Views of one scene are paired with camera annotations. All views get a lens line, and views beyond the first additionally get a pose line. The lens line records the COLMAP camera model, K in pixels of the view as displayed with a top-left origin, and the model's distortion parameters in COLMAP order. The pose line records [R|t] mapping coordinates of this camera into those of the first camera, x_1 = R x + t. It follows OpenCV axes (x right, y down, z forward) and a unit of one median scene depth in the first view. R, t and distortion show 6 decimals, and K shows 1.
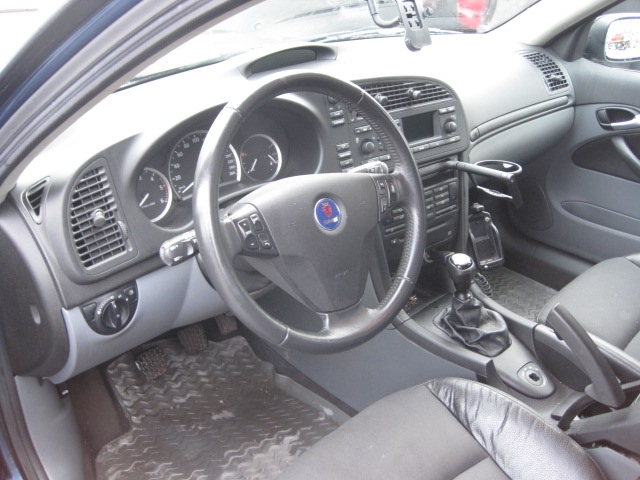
lens RADIAL K [[639.8, 0, 320.0], [0, 639.8, 240.0], [0, 0, 1]] dist [-0.150479, 0.008663]
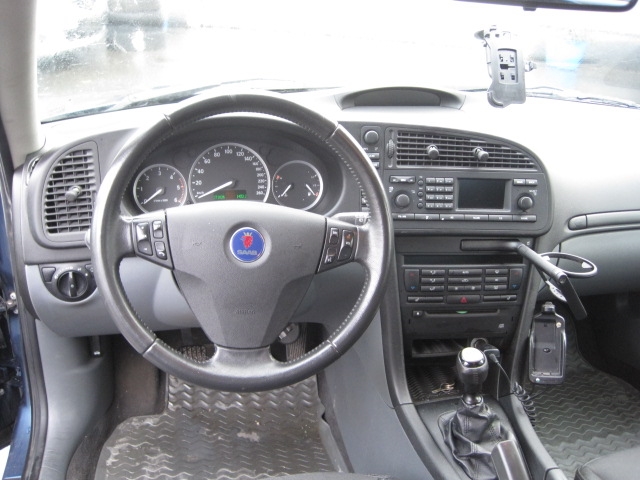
lens RADIAL K [[639.8, 0, 320.0], [0, 639.8, 240.0], [0, 0, 1]] dist [-0.150479, 0.008663]
pose [[0.860810, 0.252545, -0.441845, 0.361975], [-0.284105, 0.958777, -0.005492, -0.051038], [0.422244, 0.130258, 0.897075, 0.148335]]
